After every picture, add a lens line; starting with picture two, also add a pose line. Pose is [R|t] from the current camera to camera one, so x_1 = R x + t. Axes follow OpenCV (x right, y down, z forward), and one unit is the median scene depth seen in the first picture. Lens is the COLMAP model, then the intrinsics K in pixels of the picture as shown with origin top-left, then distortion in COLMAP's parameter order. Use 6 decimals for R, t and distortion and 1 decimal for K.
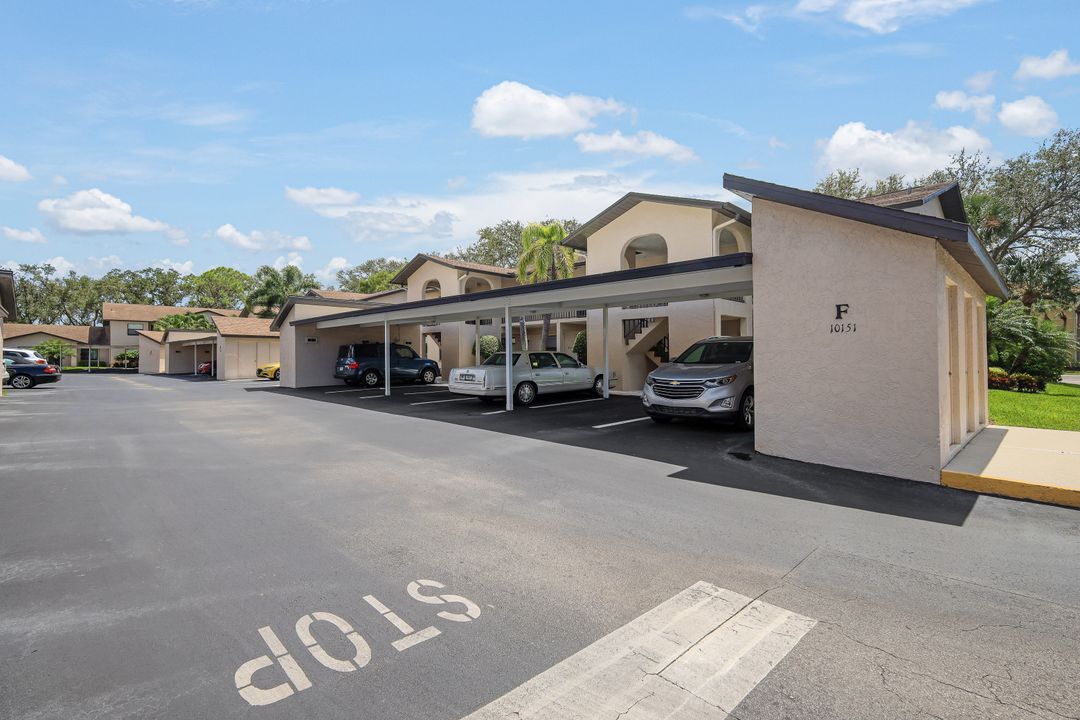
lens RADIAL K [[490.5, 0, 536.6], [0, 490.5, 356.7], [0, 0, 1]] dist [0.001230, 0.000059]
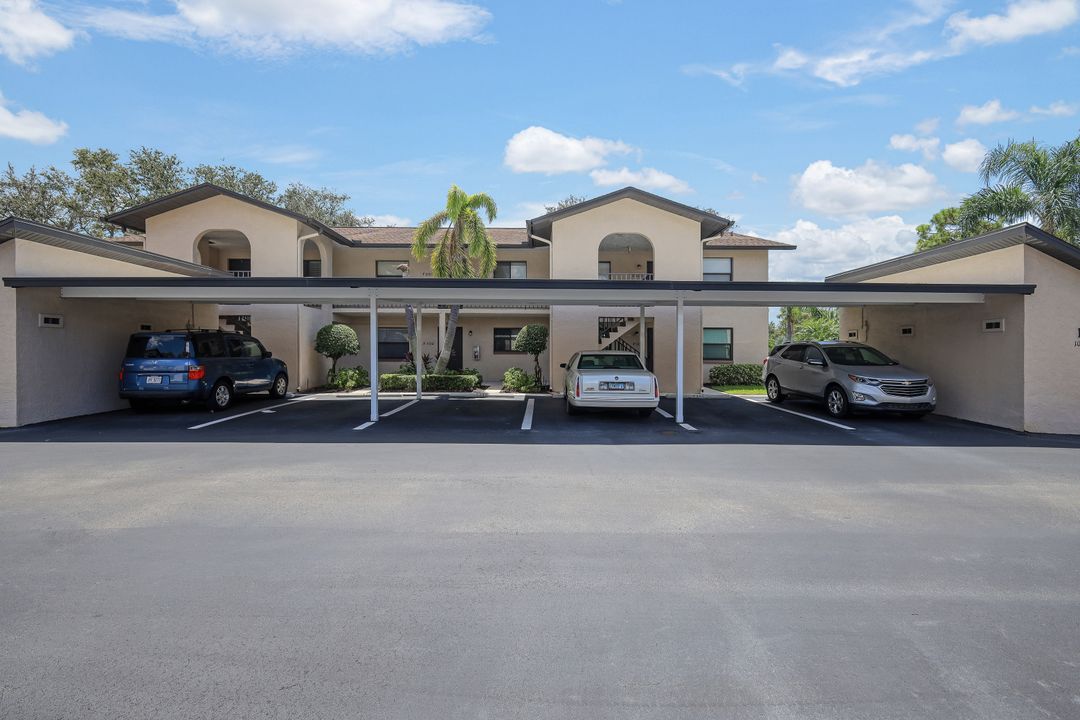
lens RADIAL K [[490.5, 0, 536.6], [0, 490.5, 356.7], [0, 0, 1]] dist [0.001230, 0.000059]
pose [[0.690059, -0.004690, 0.723738, -0.575264], [-0.004856, 0.999926, 0.011111, -0.008412], [-0.723737, -0.011182, 0.689985, 0.412923]]
